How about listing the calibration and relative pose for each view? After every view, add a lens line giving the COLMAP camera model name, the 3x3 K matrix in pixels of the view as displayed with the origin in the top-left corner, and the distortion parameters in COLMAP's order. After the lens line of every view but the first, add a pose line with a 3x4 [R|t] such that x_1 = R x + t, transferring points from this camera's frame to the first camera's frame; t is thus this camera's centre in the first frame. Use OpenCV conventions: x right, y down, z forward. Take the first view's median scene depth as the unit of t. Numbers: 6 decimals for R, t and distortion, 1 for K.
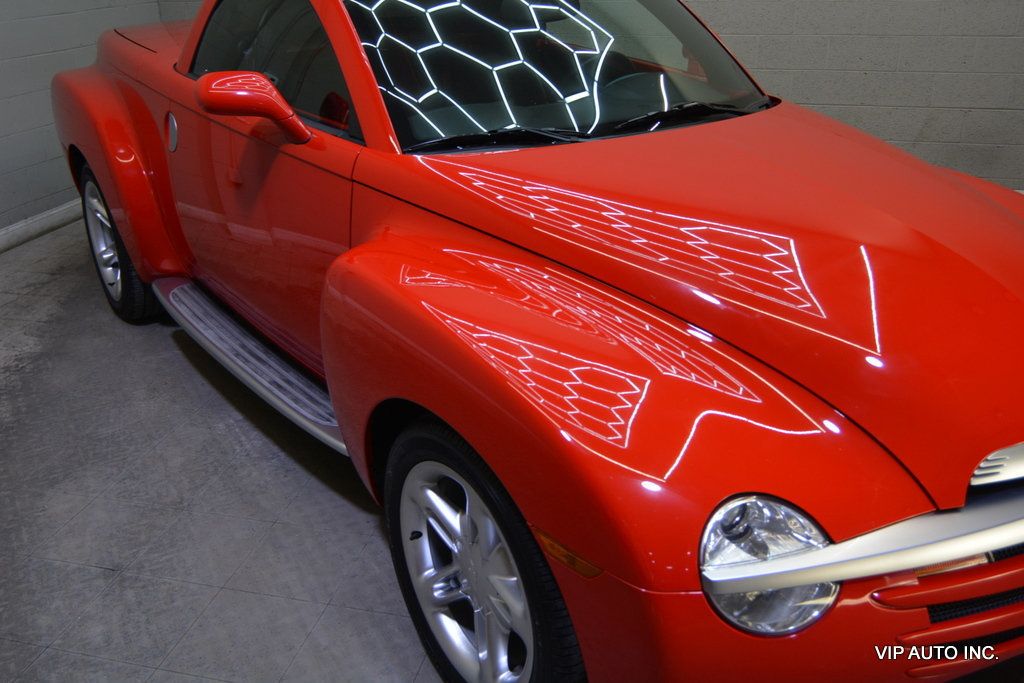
lens RADIAL K [[935.2, 0, 525.8], [0, 935.2, 350.9], [0, 0, 1]] dist [-0.011386, 0.000000]
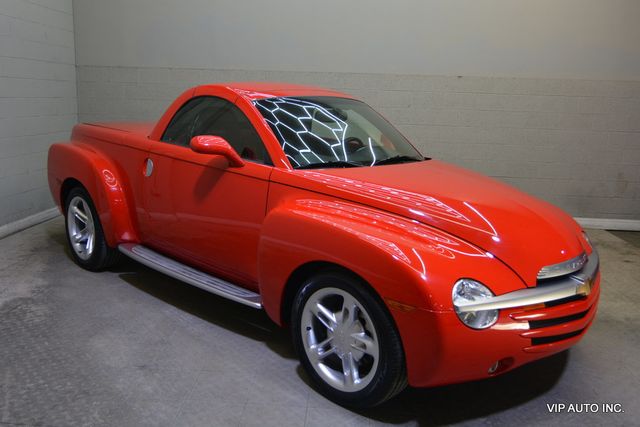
lens RADIAL K [[573.6, 0, 321.7], [0, 573.6, 208.3], [0, 0, 1]] dist [-0.019887, 0.025357]
pose [[0.984924, 0.006663, 0.172860, -0.235754], [0.031270, 0.975938, -0.215792, 0.152737], [-0.170138, 0.217944, 0.961017, -0.296402]]
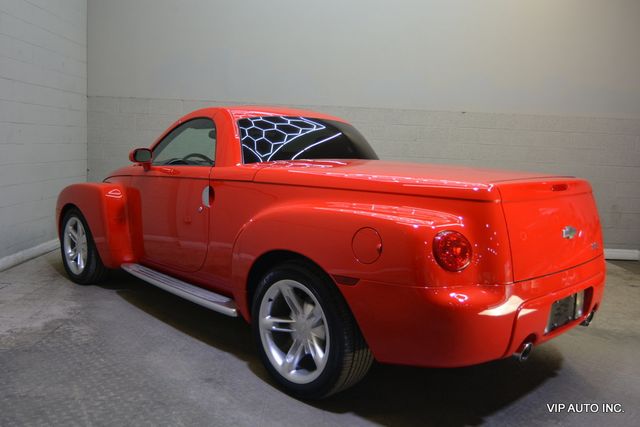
lens RADIAL K [[573.6, 0, 318.5], [0, 573.6, 213.7], [0, 0, 1]] dist [-0.019887, 0.025357]
pose [[0.972498, 0.022886, 0.231783, -0.434453], [0.043516, 0.959783, -0.277350, 0.208266], [-0.228809, 0.279808, 0.932392, -0.285029]]
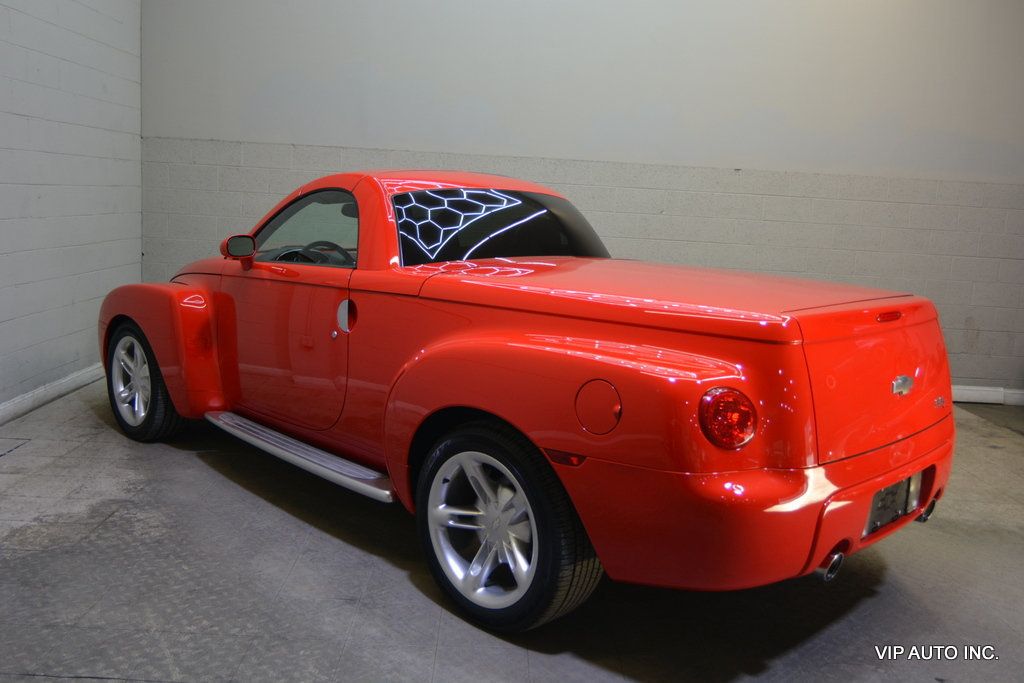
lens RADIAL K [[917.7, 0, 508.9], [0, 917.7, 342.0], [0, 0, 1]] dist [-0.019887, 0.025357]
pose [[0.969012, 0.022533, 0.245985, -0.474725], [0.038662, 0.969722, -0.241130, 0.171853], [-0.243971, 0.243168, 0.938801, -0.334365]]
